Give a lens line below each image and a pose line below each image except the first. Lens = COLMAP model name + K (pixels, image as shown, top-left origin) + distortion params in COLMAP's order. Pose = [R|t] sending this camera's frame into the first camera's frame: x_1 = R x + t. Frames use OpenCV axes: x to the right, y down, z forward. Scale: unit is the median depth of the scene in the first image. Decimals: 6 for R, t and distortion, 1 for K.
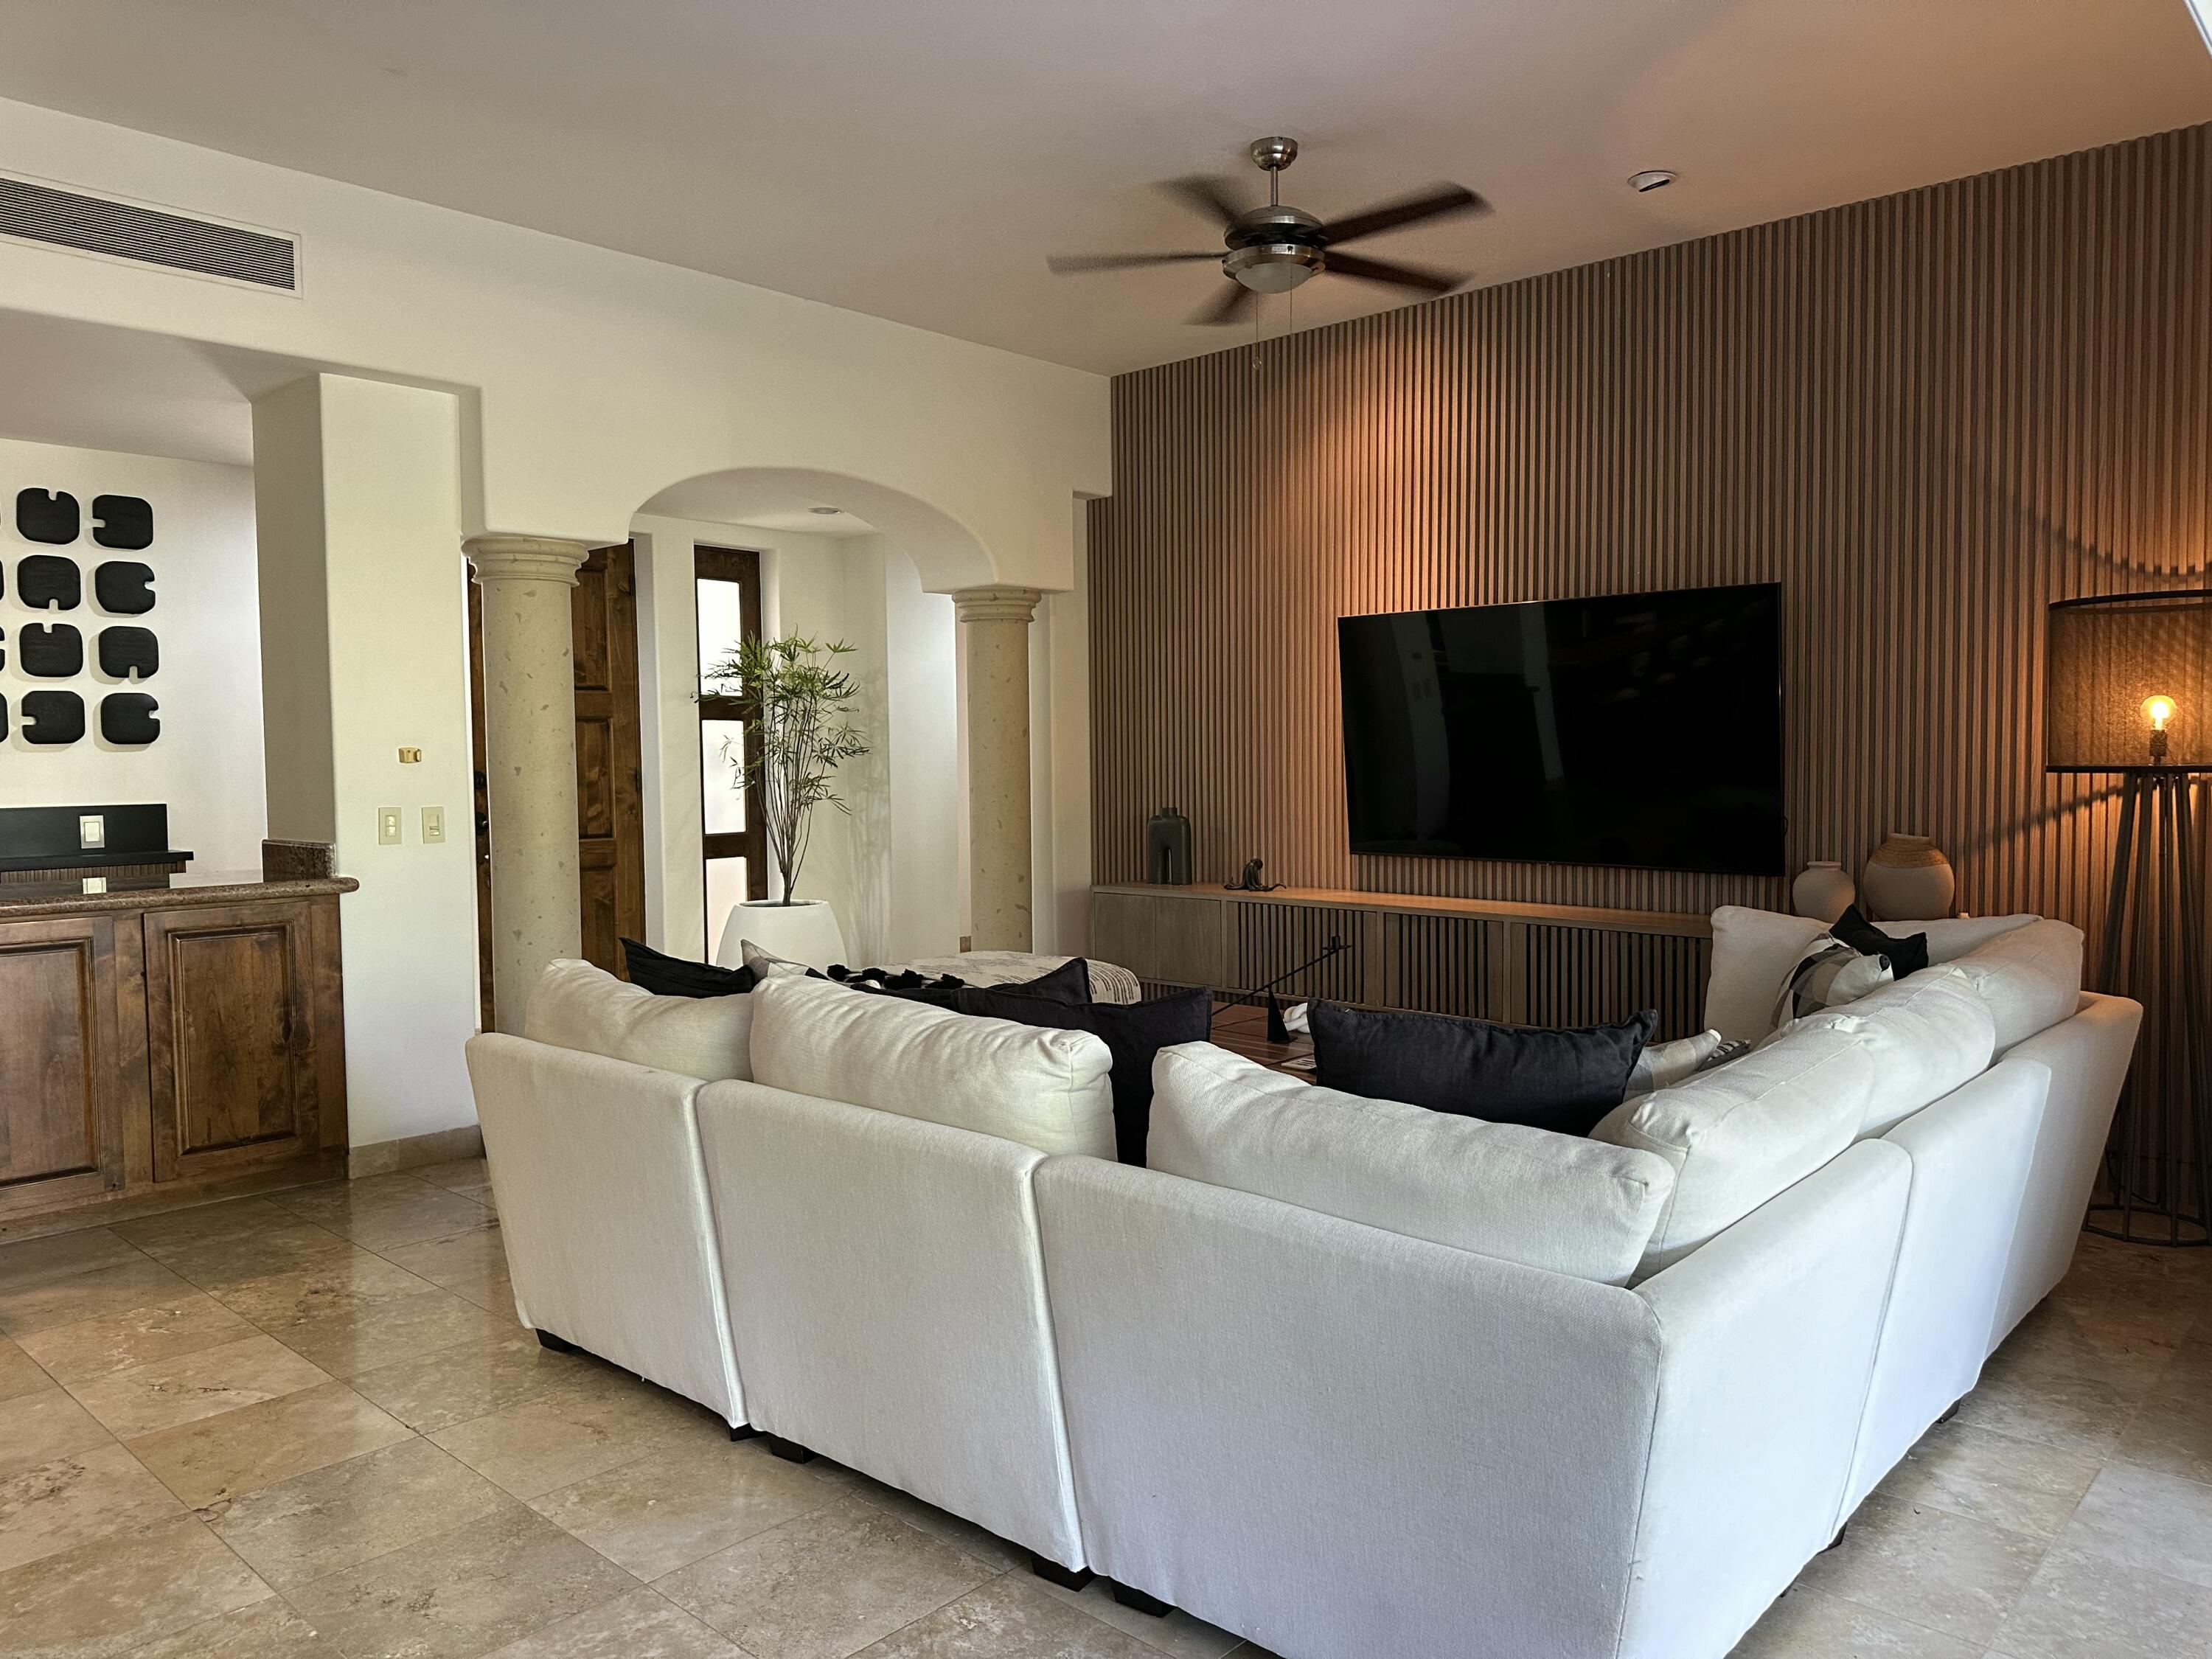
lens RADIAL K [[1537.6, 0, 1098.5], [0, 1537.6, 830.4], [0, 0, 1]] dist [0.129329, -0.164343]
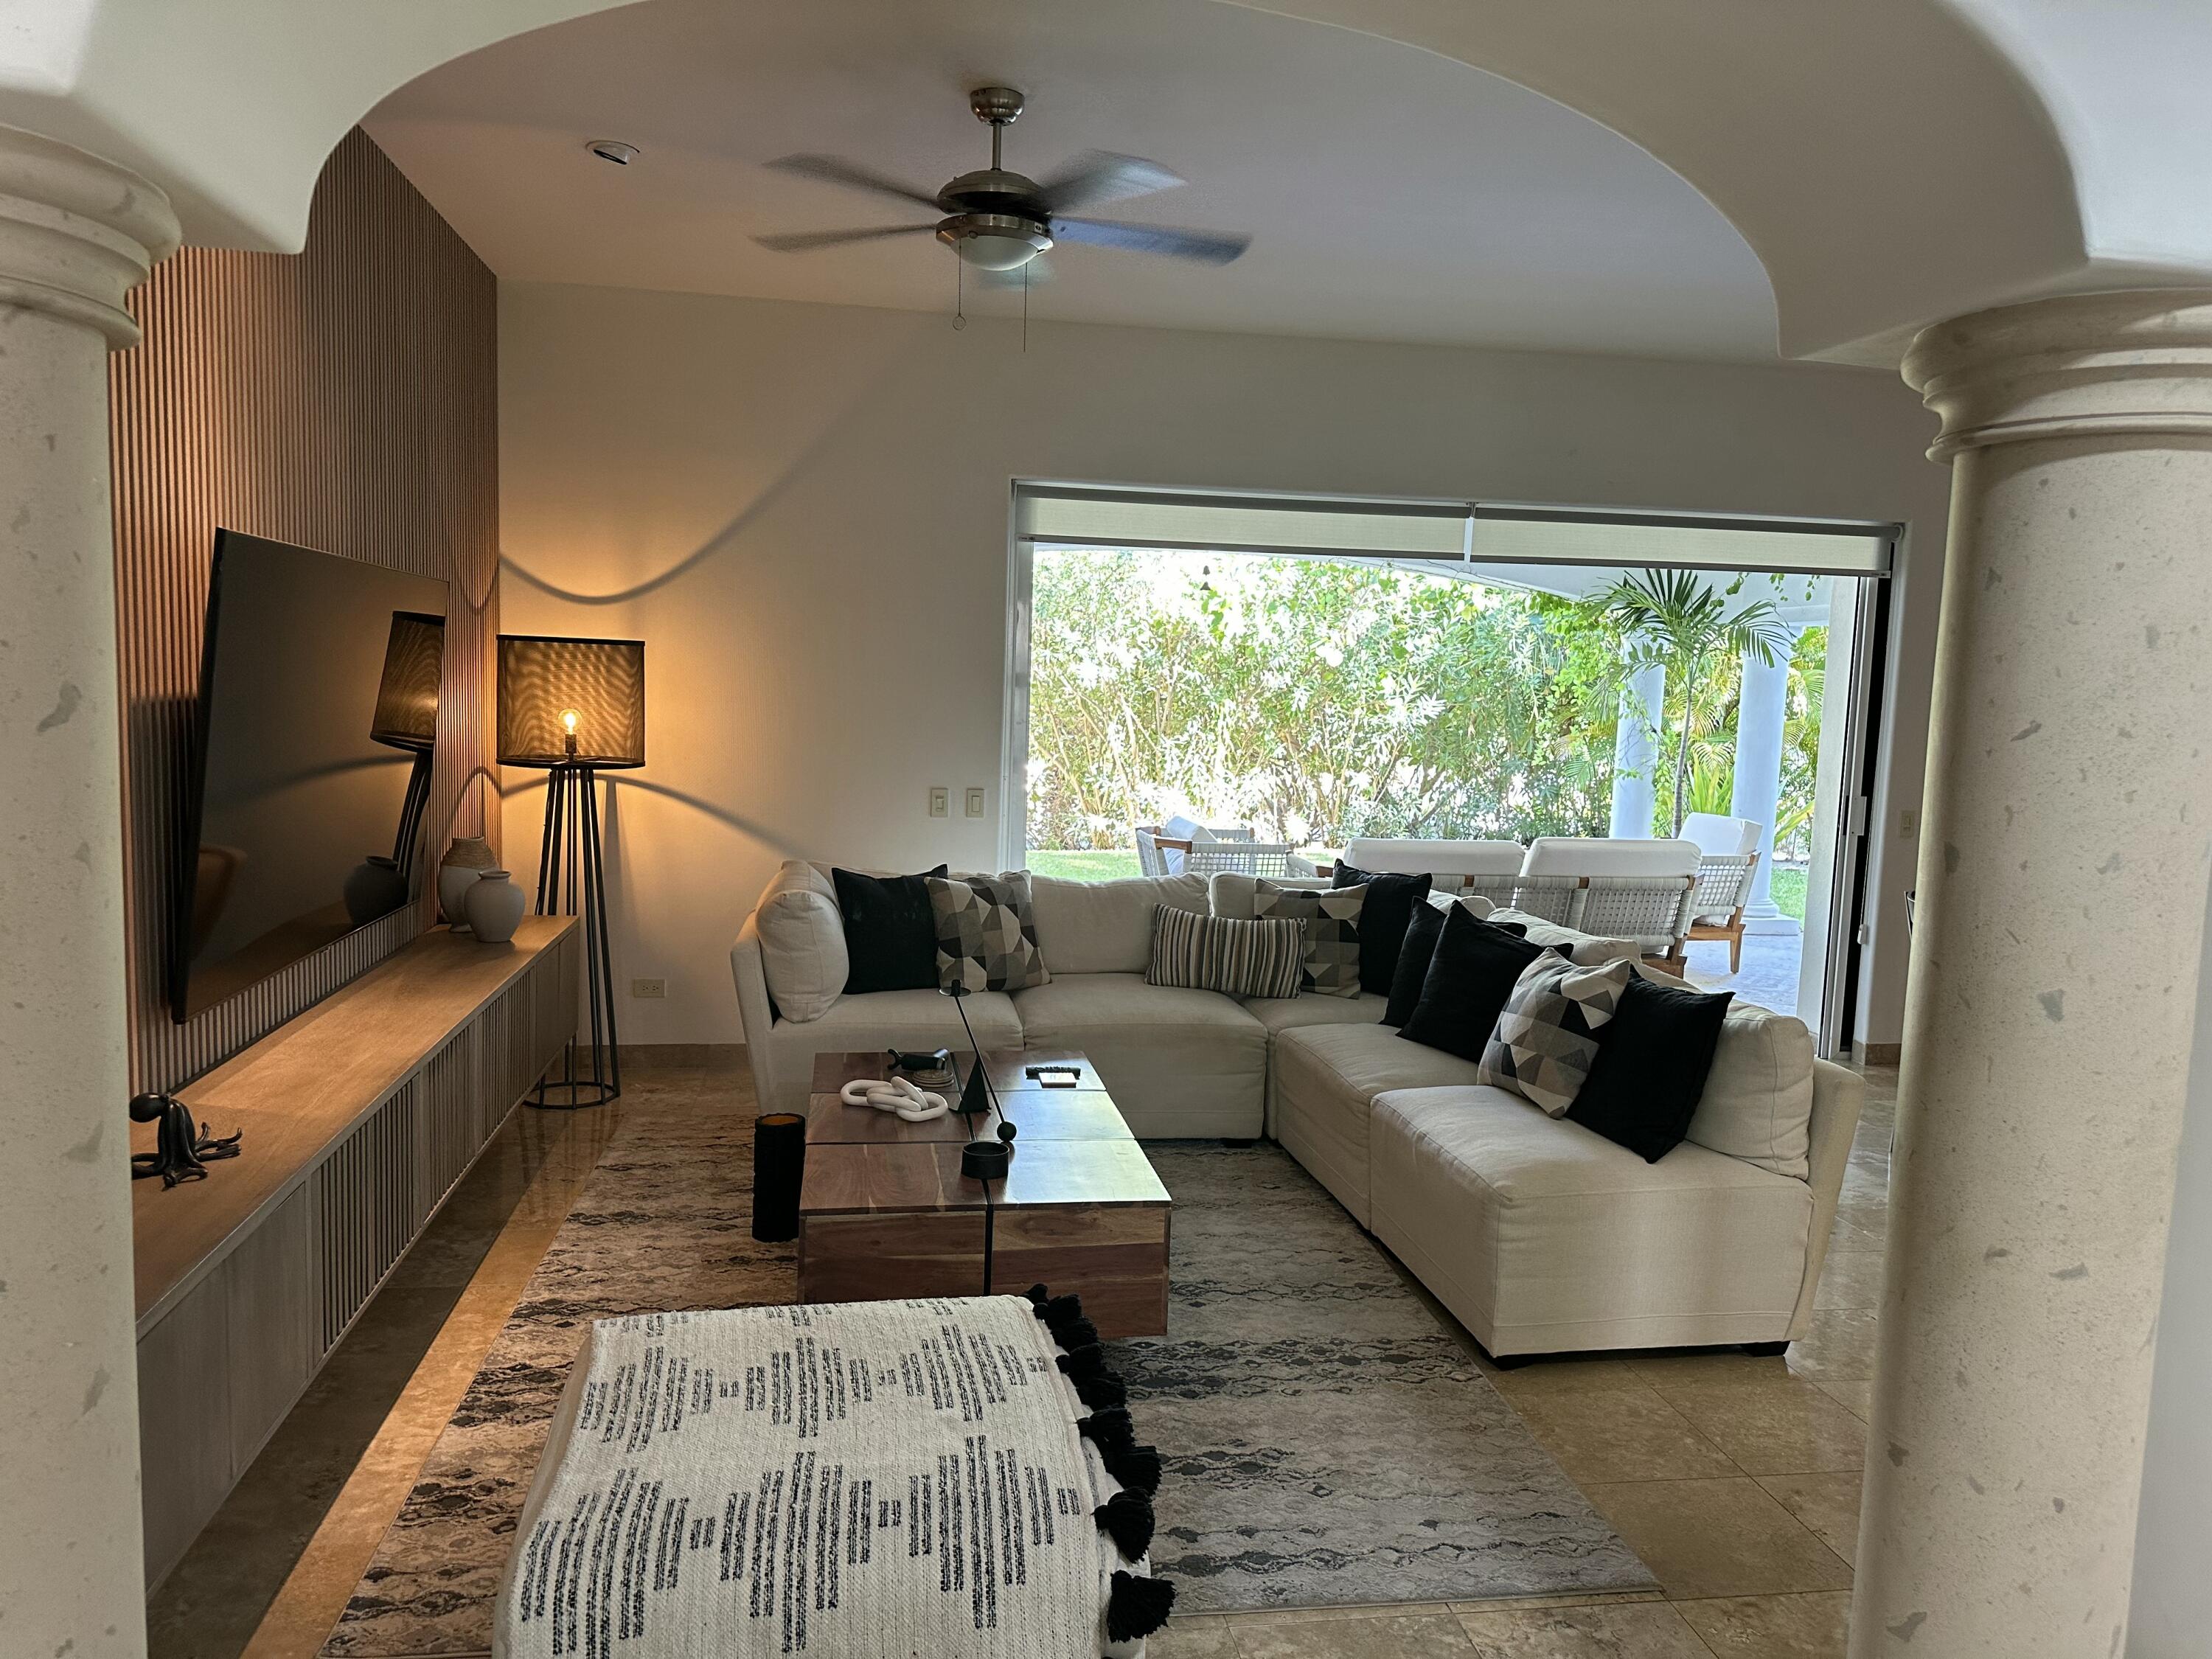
lens RADIAL K [[1530.2, 0, 1092.9], [0, 1530.2, 836.2], [0, 0, 1]] dist [0.145566, -0.256973]
pose [[-0.785011, -0.082780, 0.613926, -0.406444], [0.002600, 0.990582, 0.136893, -0.125606], [-0.619476, 0.109058, -0.777403, 1.400503]]
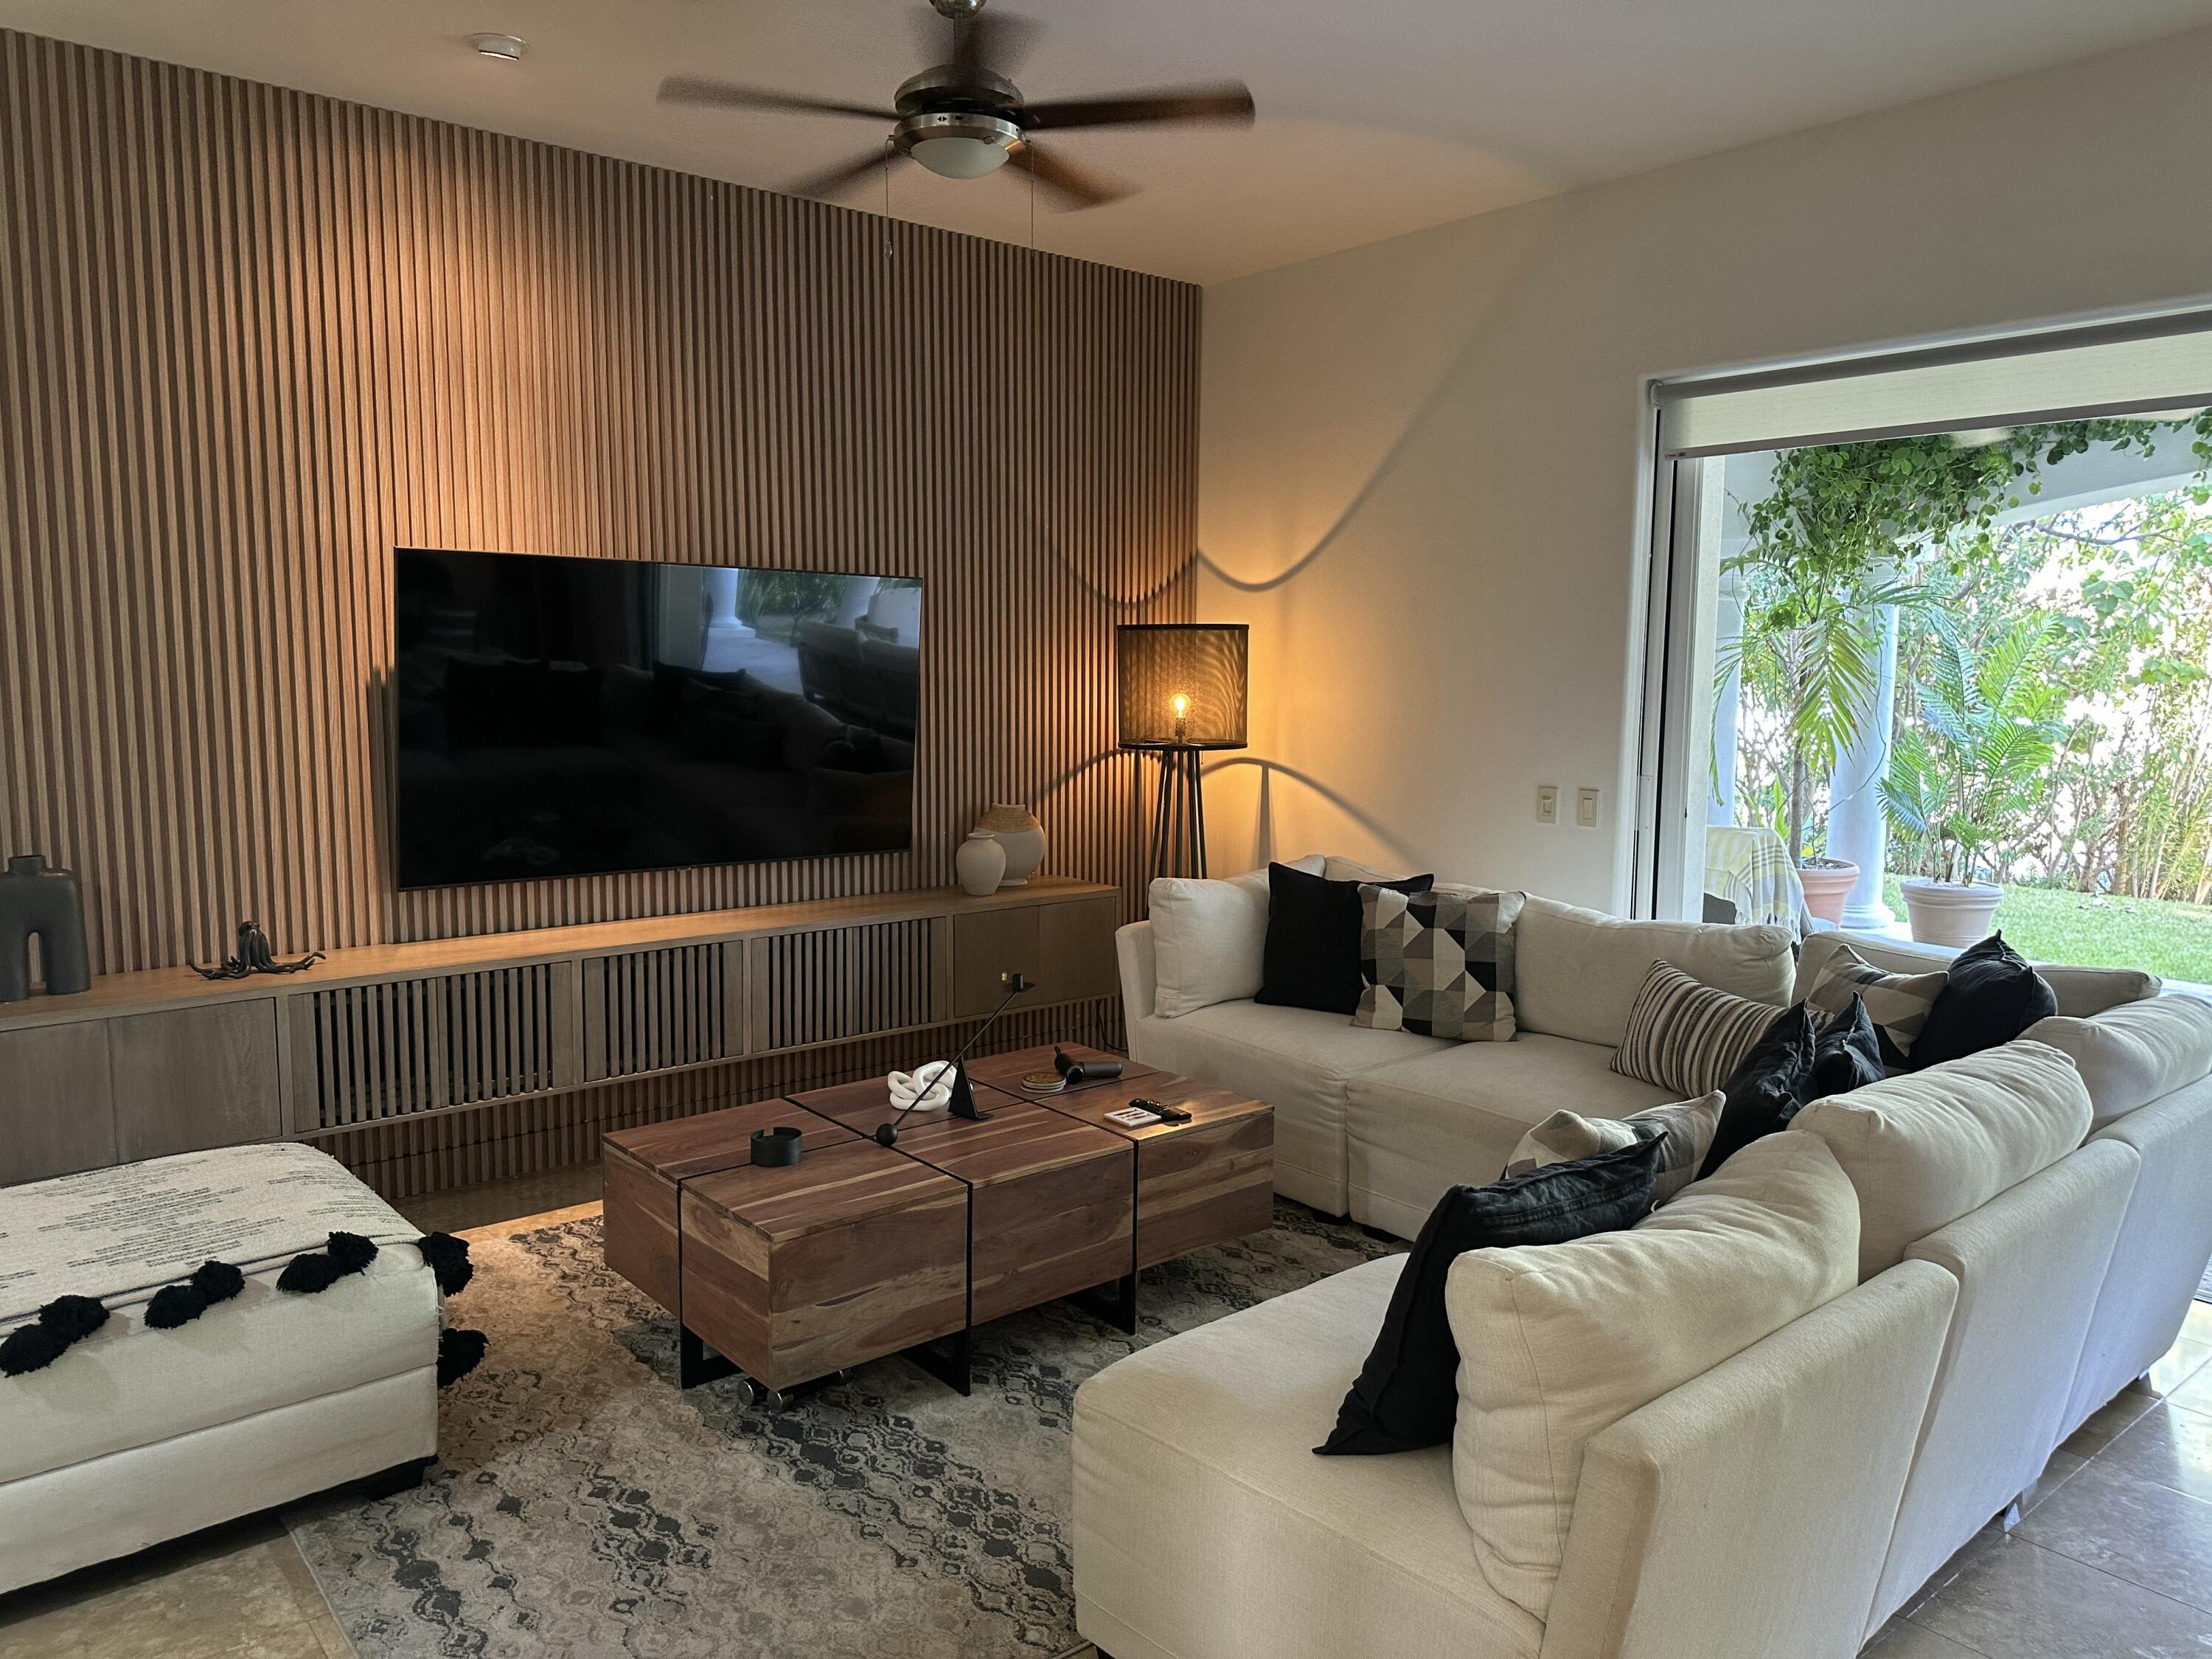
lens RADIAL K [[1554.8, 0, 1089.6], [0, 1554.8, 825.2], [0, 0, 1]] dist [0.054538, -0.072744]
pose [[0.131409, -0.096267, 0.986643, -0.568072], [0.042751, 0.994898, 0.091379, -0.076601], [-0.990406, 0.030172, 0.134854, 0.701313]]
